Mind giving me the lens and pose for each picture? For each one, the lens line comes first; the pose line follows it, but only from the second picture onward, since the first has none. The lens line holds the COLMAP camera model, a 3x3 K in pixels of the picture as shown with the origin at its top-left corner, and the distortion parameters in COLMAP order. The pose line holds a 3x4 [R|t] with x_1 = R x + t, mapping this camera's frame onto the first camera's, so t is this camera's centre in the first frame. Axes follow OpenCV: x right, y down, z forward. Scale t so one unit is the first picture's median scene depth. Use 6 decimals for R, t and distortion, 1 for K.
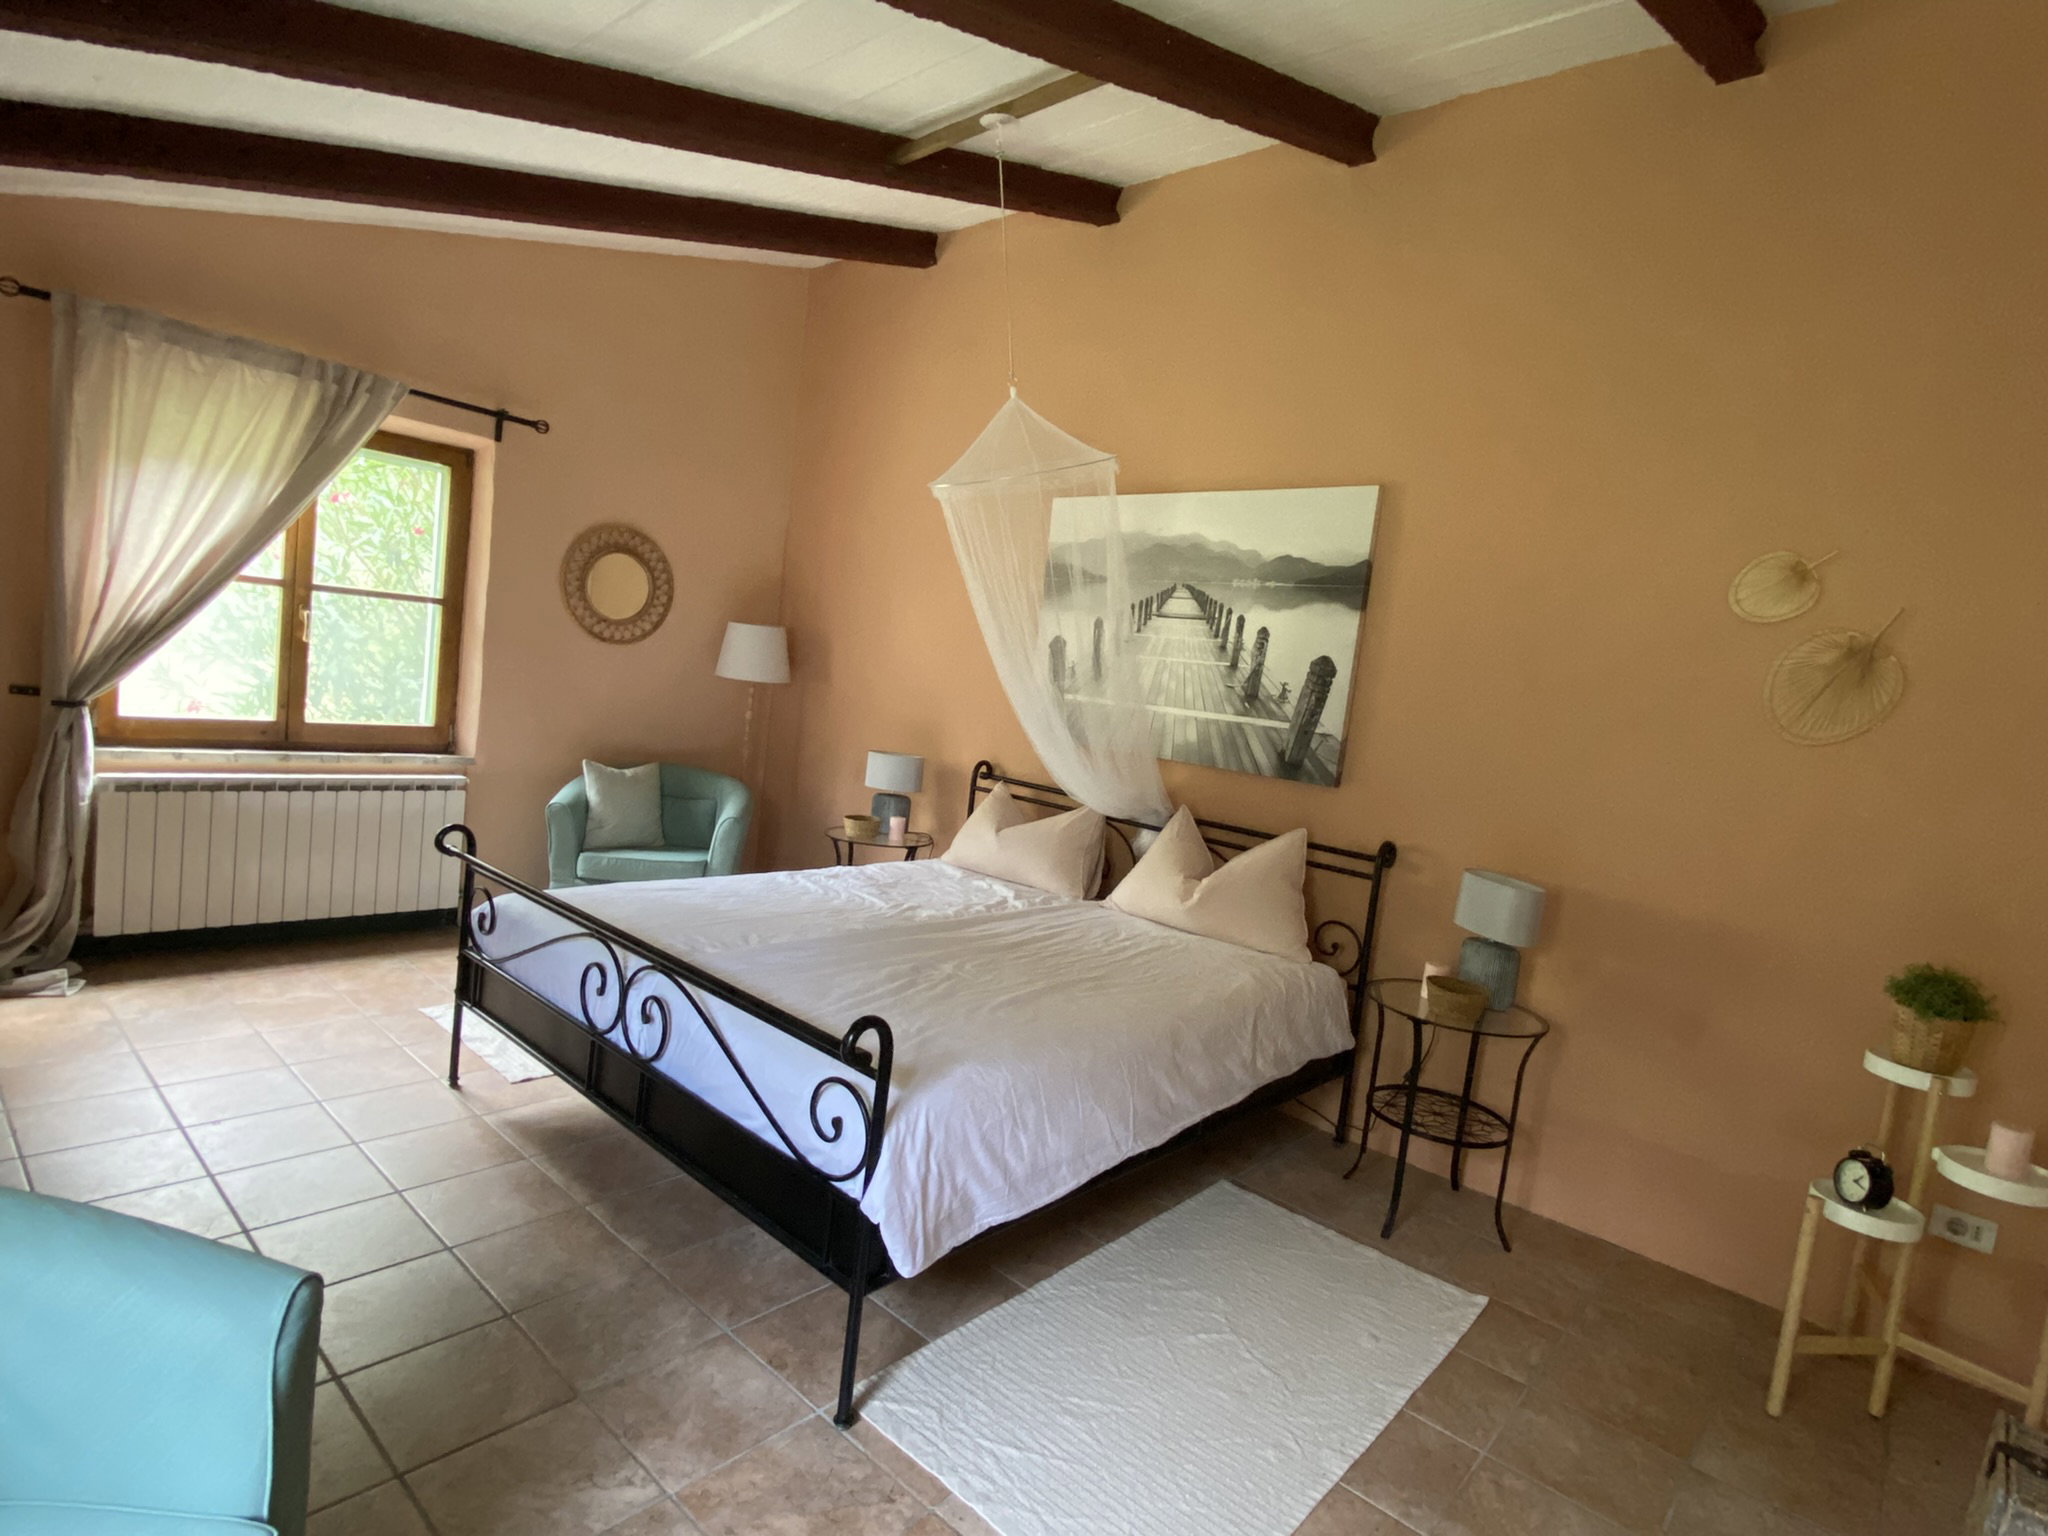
lens RADIAL K [[1039.1, 0, 1031.4], [0, 1039.1, 759.2], [0, 0, 1]] dist [-0.005188, -0.001396]
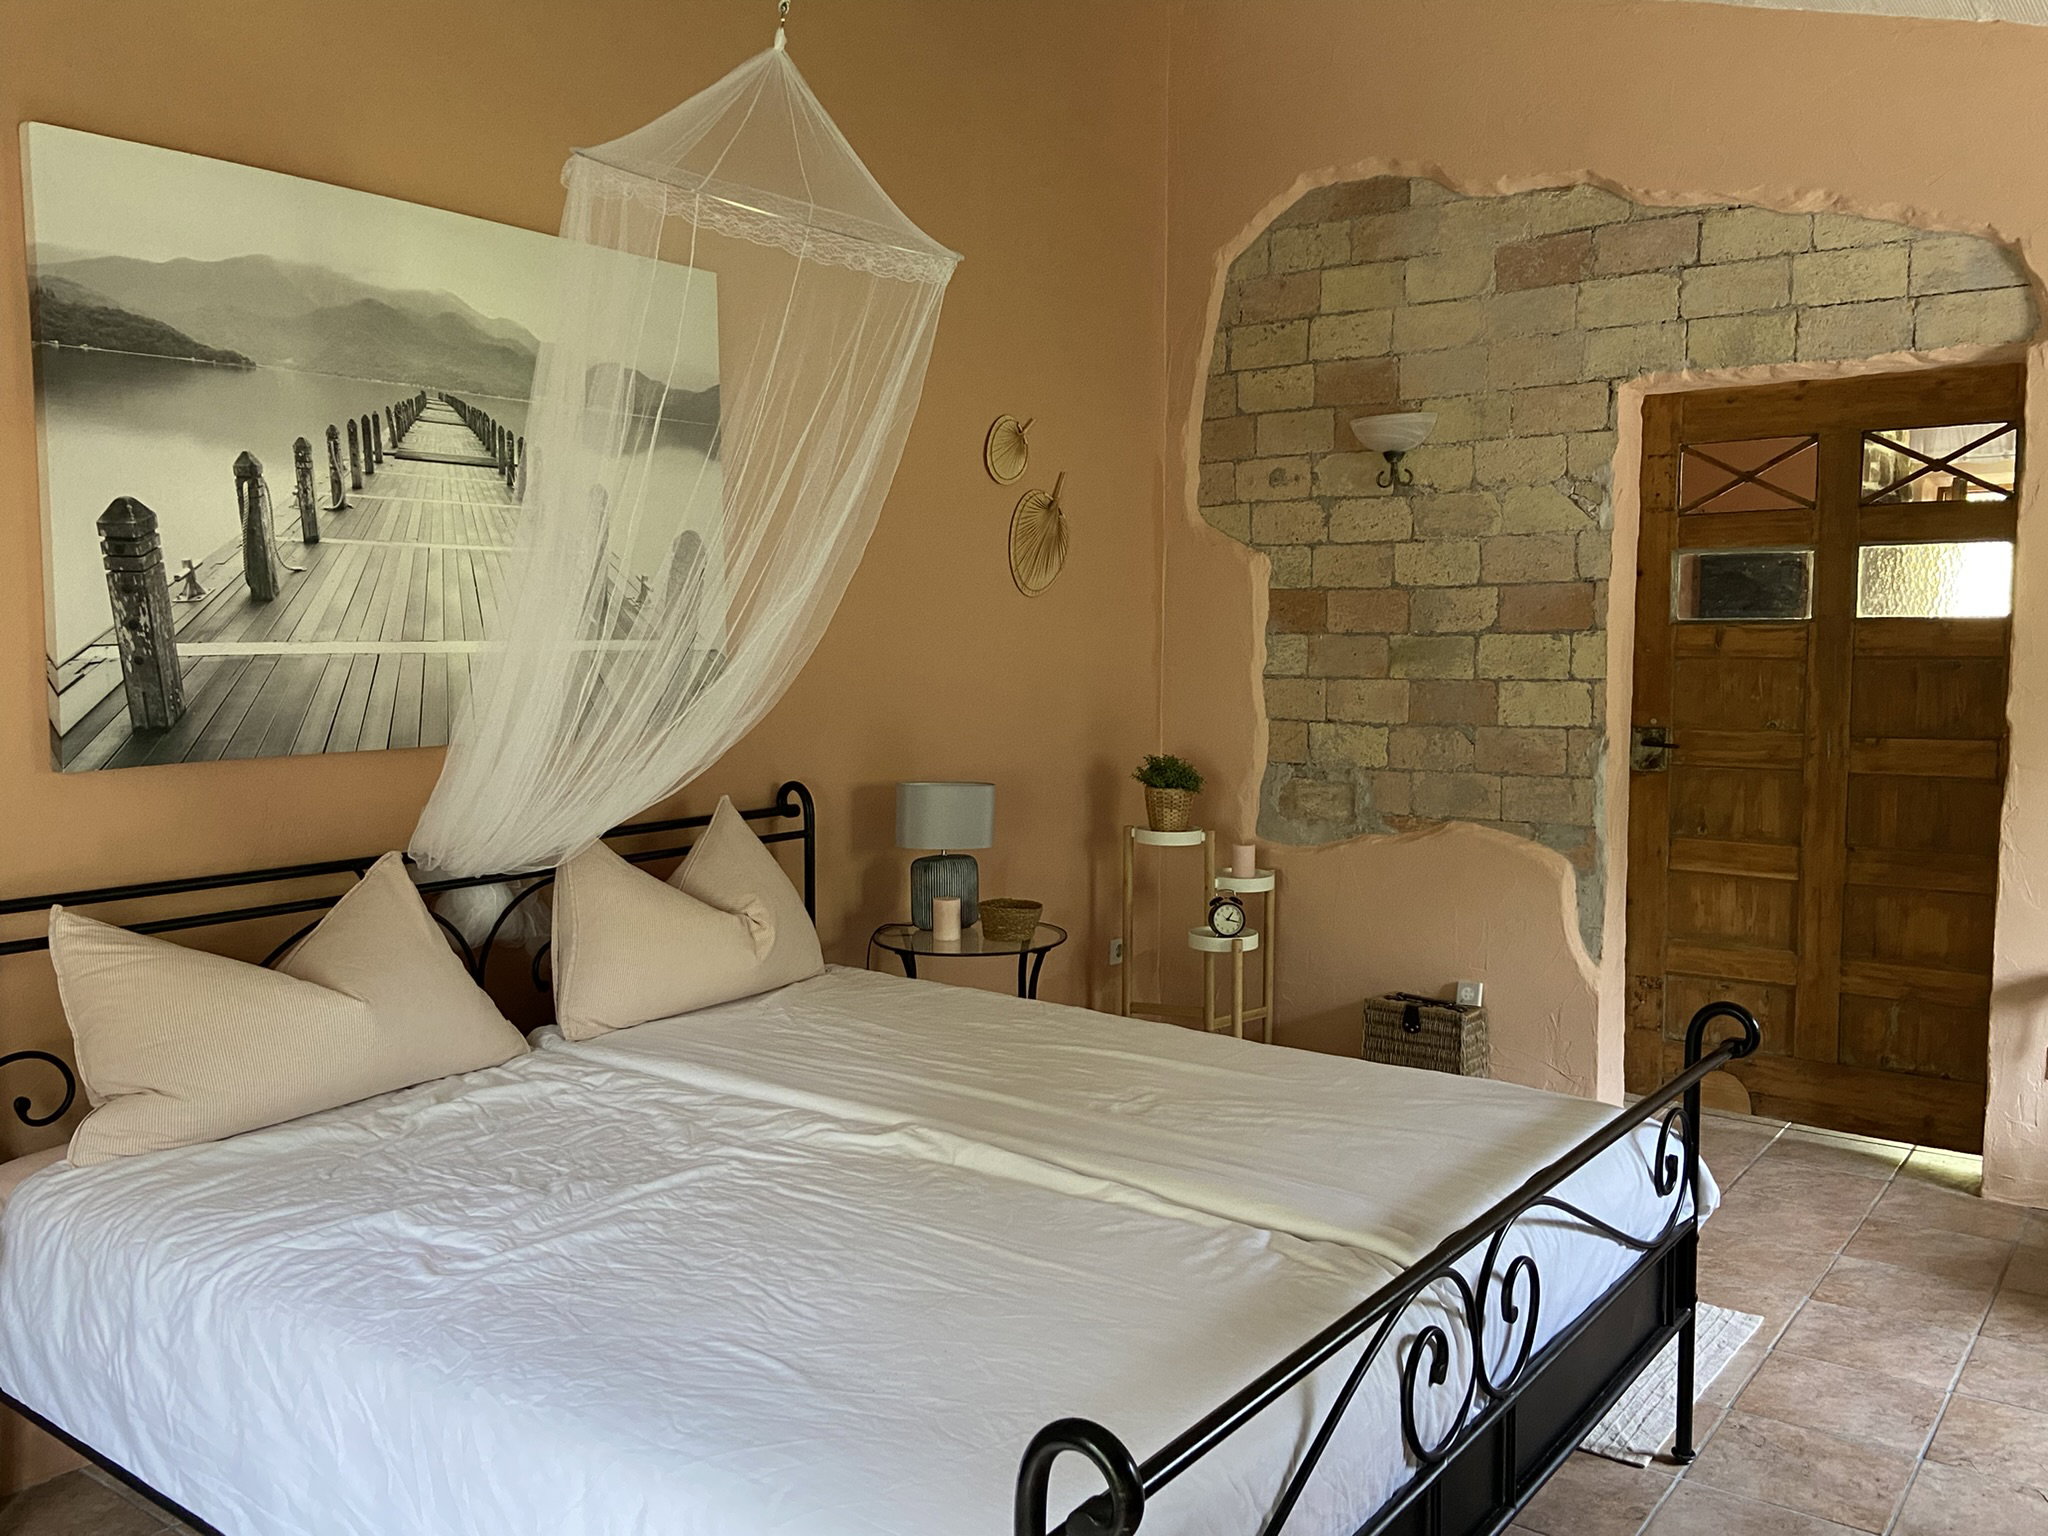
lens RADIAL K [[1657.6, 0, 1030.4], [0, 1657.6, 763.1], [0, 0, 1]] dist [0.045207, -0.035656]
pose [[-0.081501, -0.197688, 0.976871, -0.693991], [0.072341, 0.976373, 0.203623, -0.136531], [-0.994044, 0.087264, -0.065275, 0.775514]]
